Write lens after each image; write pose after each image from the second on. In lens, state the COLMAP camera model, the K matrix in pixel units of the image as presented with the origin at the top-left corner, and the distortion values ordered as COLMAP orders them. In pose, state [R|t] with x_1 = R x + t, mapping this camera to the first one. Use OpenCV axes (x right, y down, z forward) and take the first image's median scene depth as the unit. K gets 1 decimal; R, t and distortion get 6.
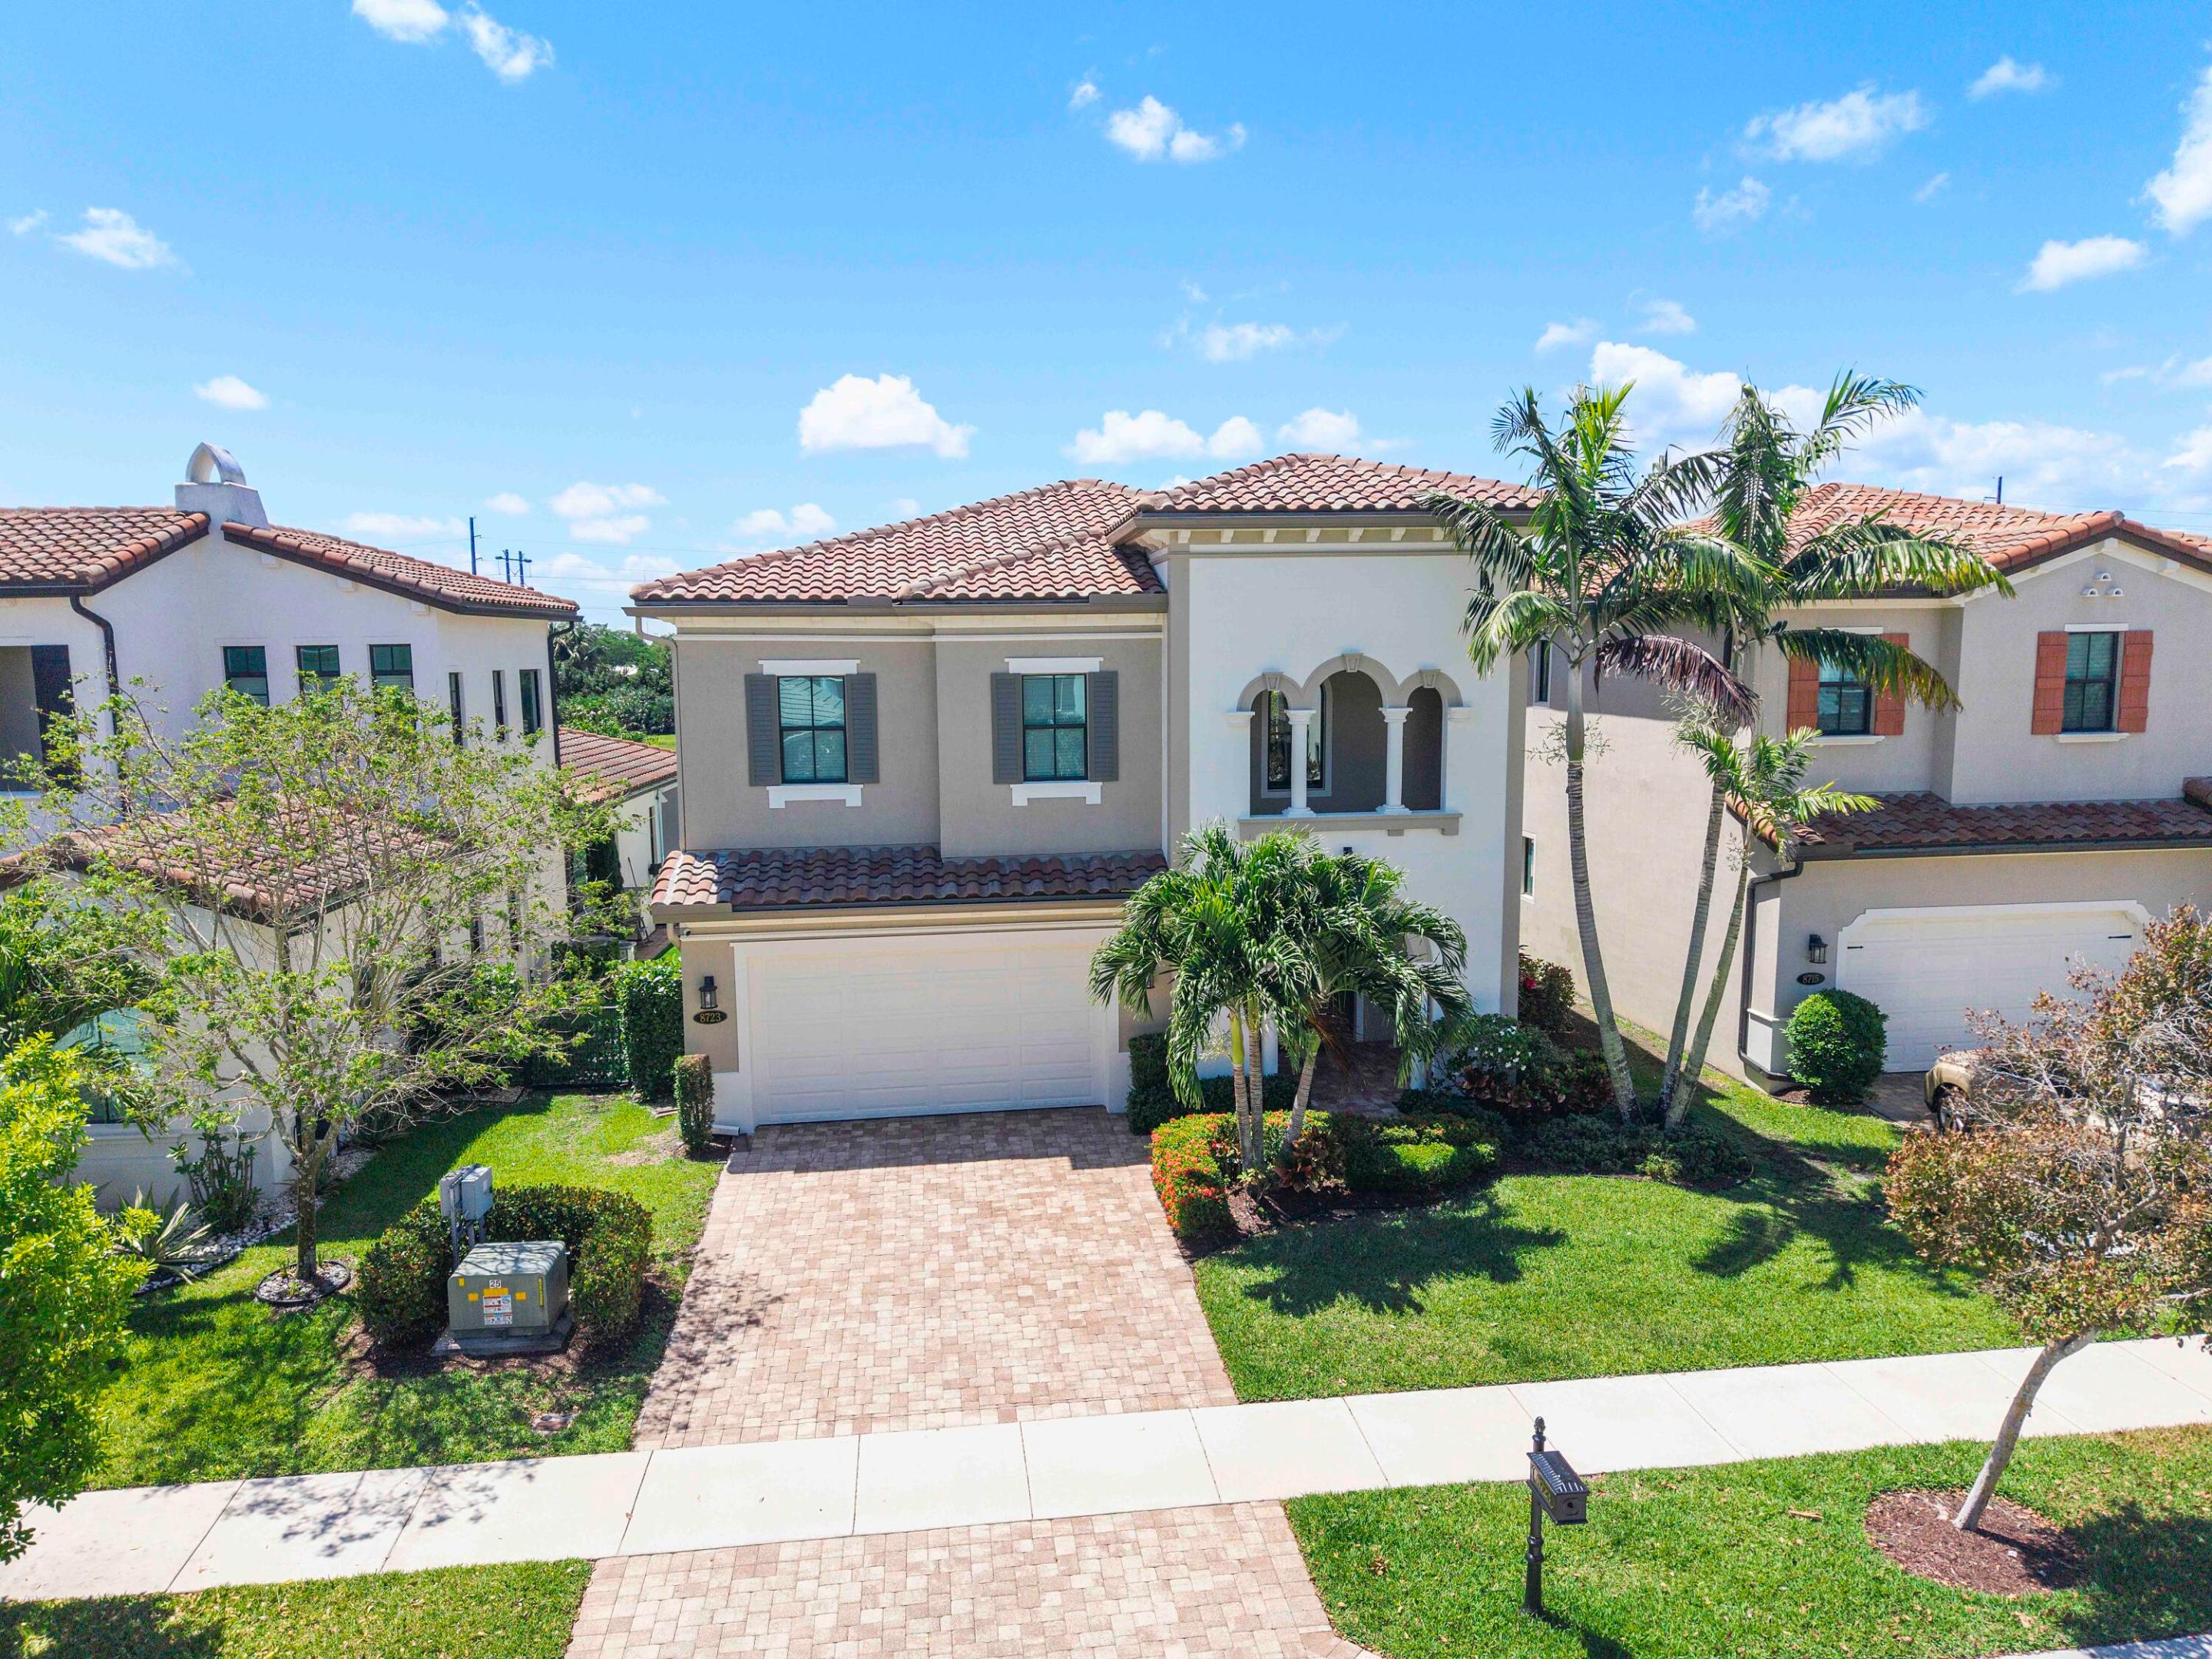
lens RADIAL K [[1522.5, 0, 1106.0], [0, 1522.5, 829.5], [0, 0, 1]] dist [0.007351, 0.000088]
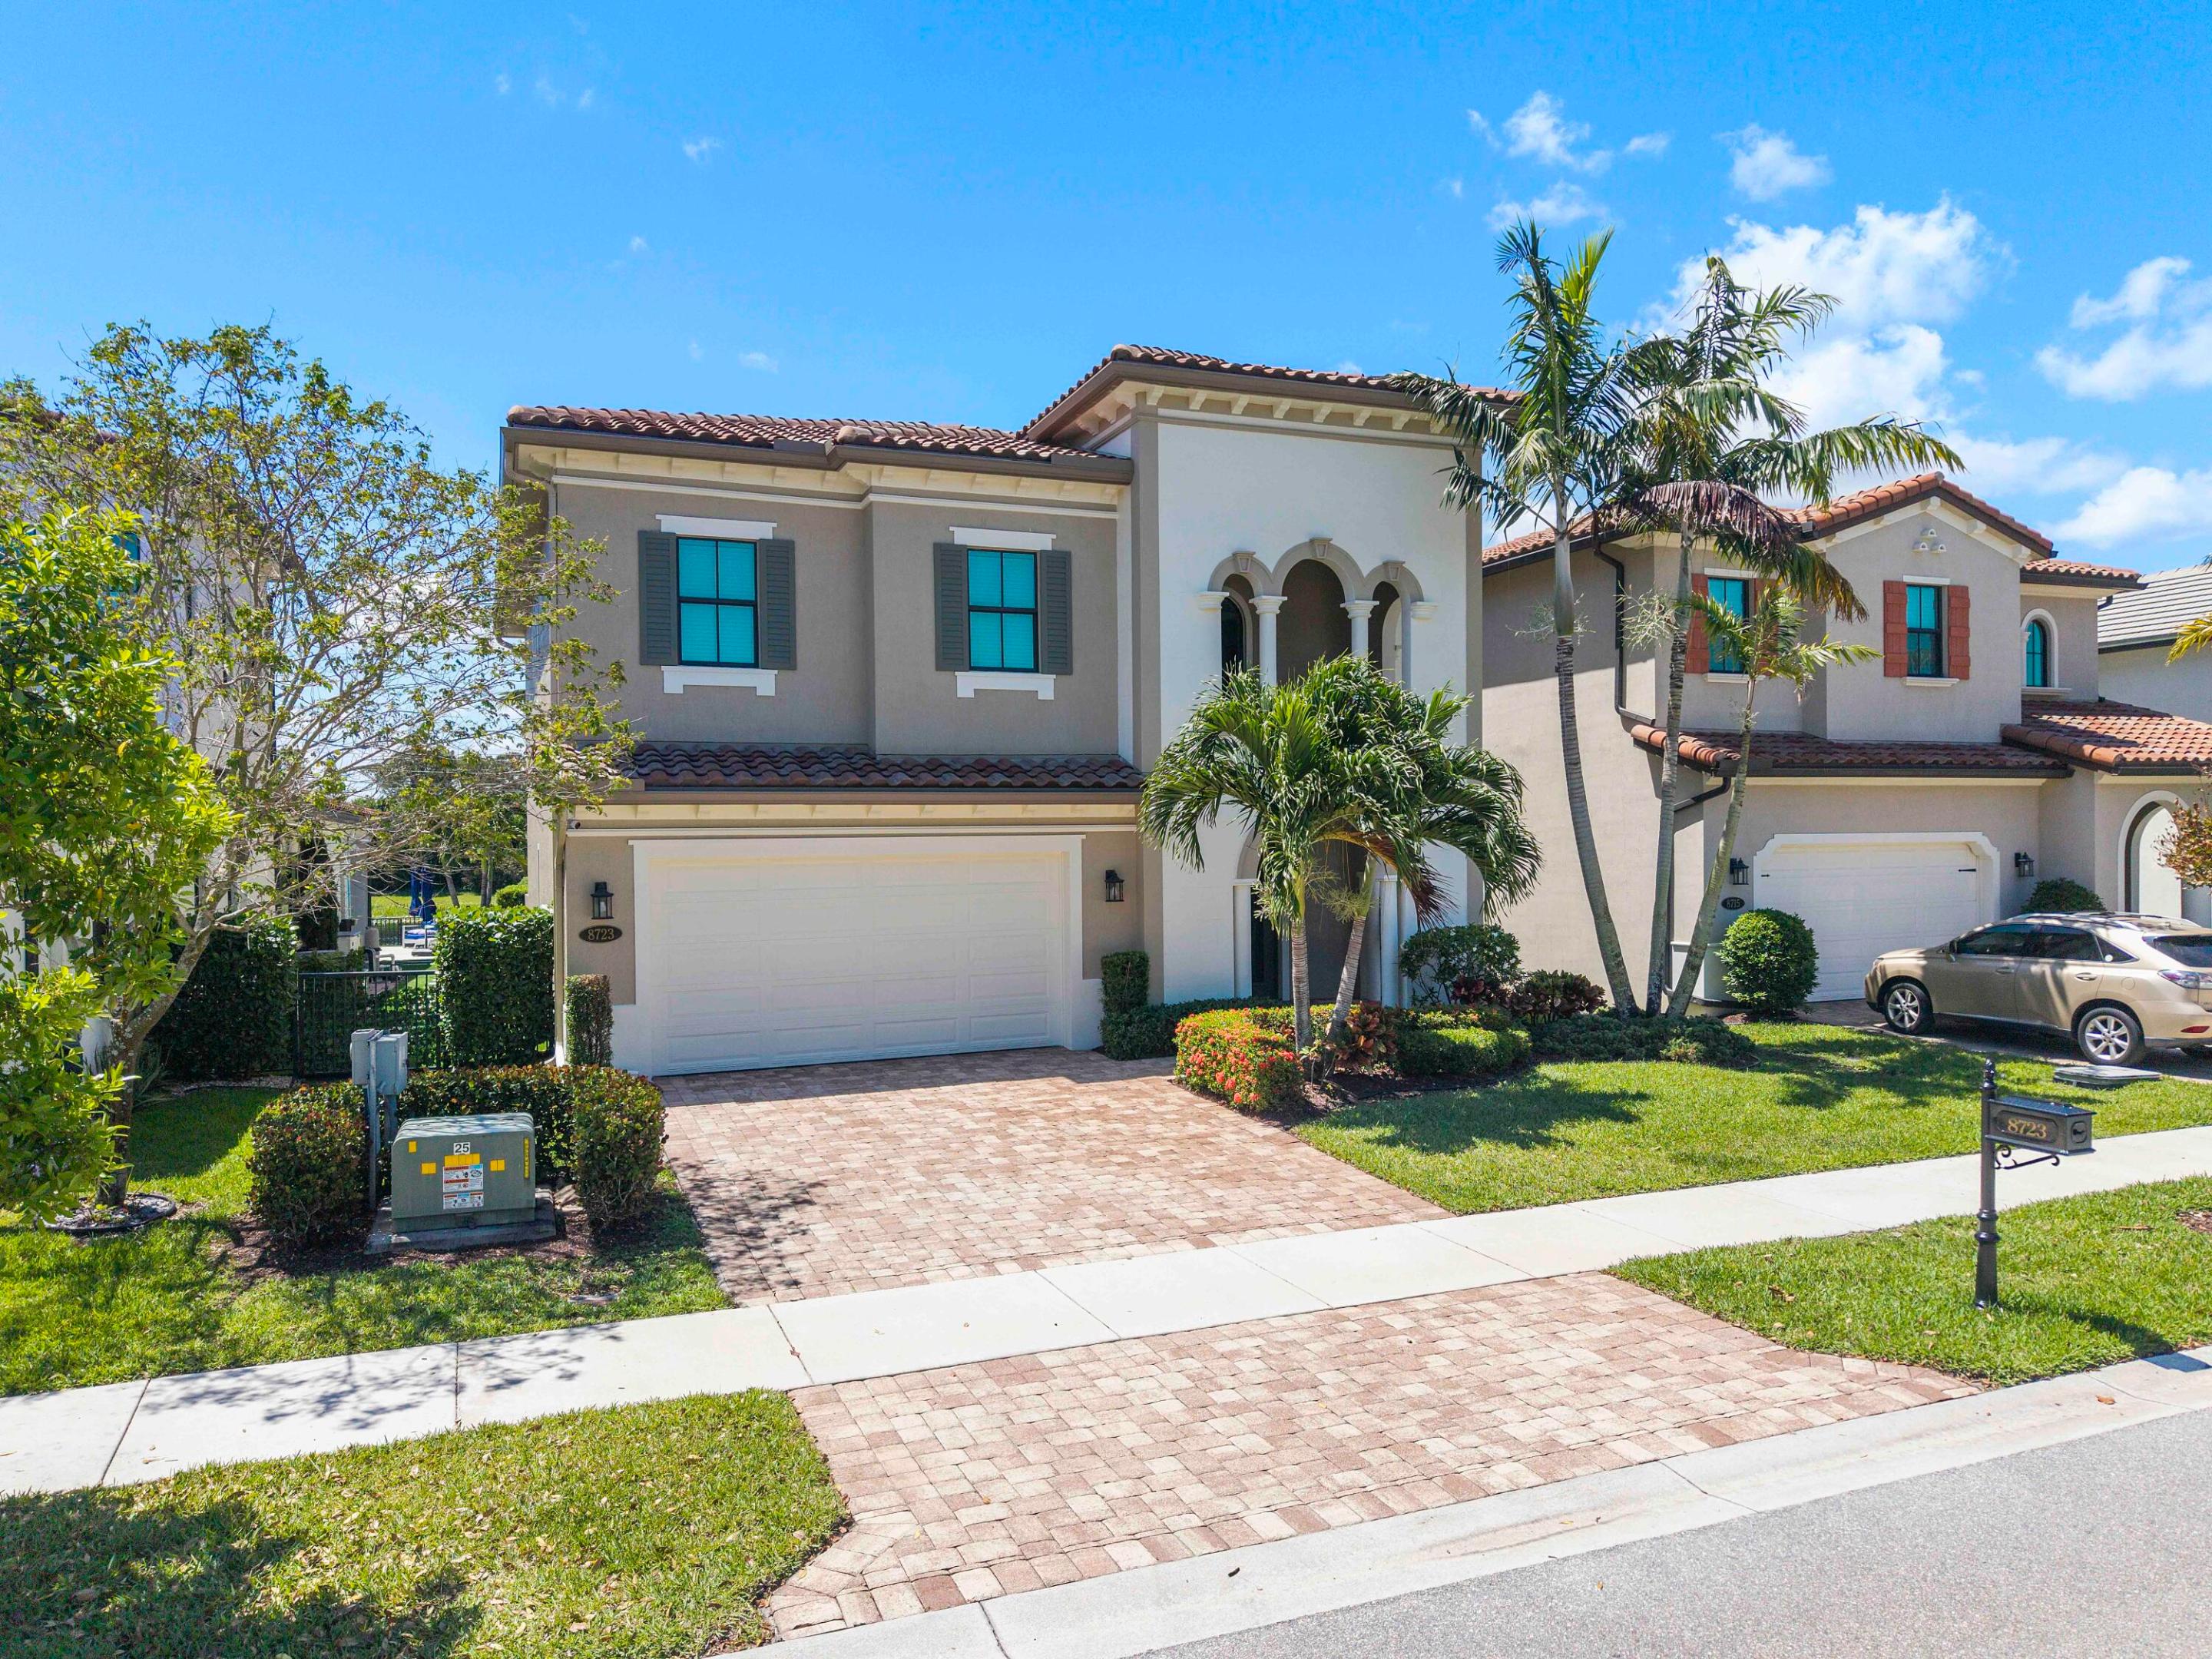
lens RADIAL K [[1532.4, 0, 1108.2], [0, 1532.4, 837.3], [0, 0, 1]] dist [0.022287, -0.024667]
pose [[0.965324, 0.000325, 0.261055, -0.251123], [0.033438, 0.991608, -0.124882, 0.214601], [-0.258905, 0.129281, 0.957212, 0.175526]]
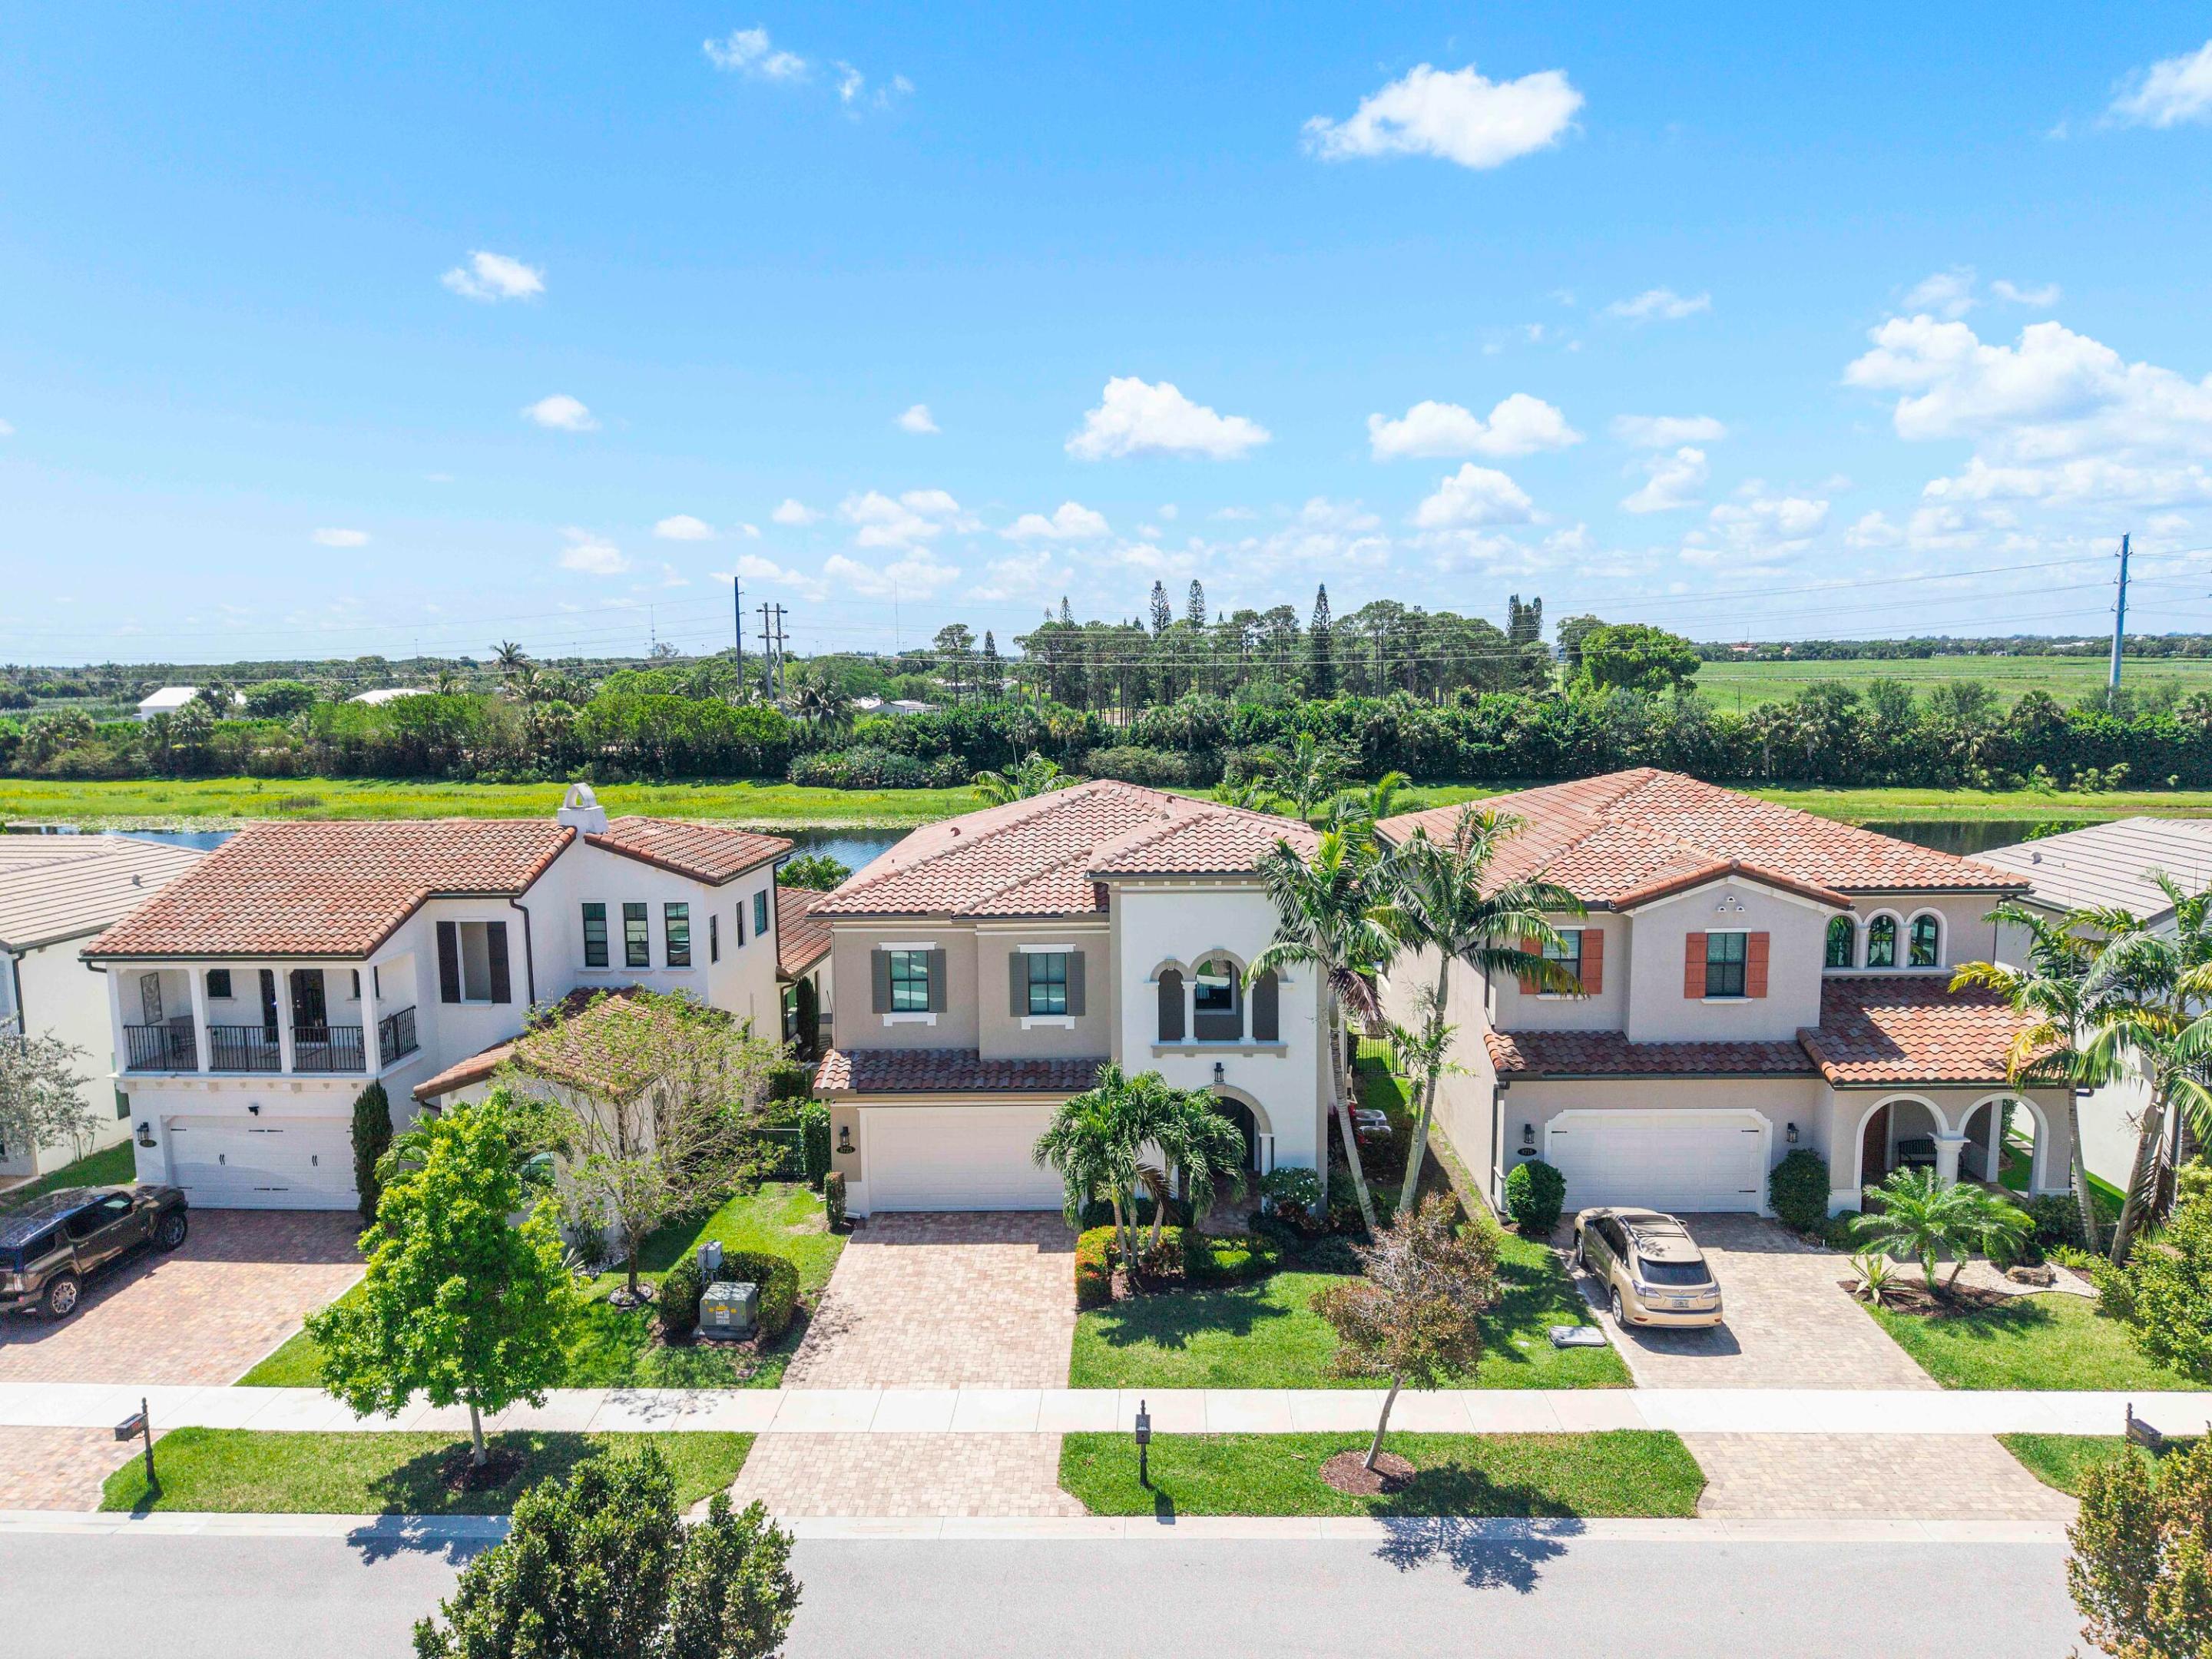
lens RADIAL K [[1514.5, 0, 1103.9], [0, 1514.5, 834.0], [0, 0, 1]] dist [0.010831, -0.005173]
pose [[0.987780, 0.016081, -0.155021, 0.345740], [-0.015770, 0.999870, 0.003240, -0.291573], [0.155053, -0.000756, 0.987906, -0.780797]]
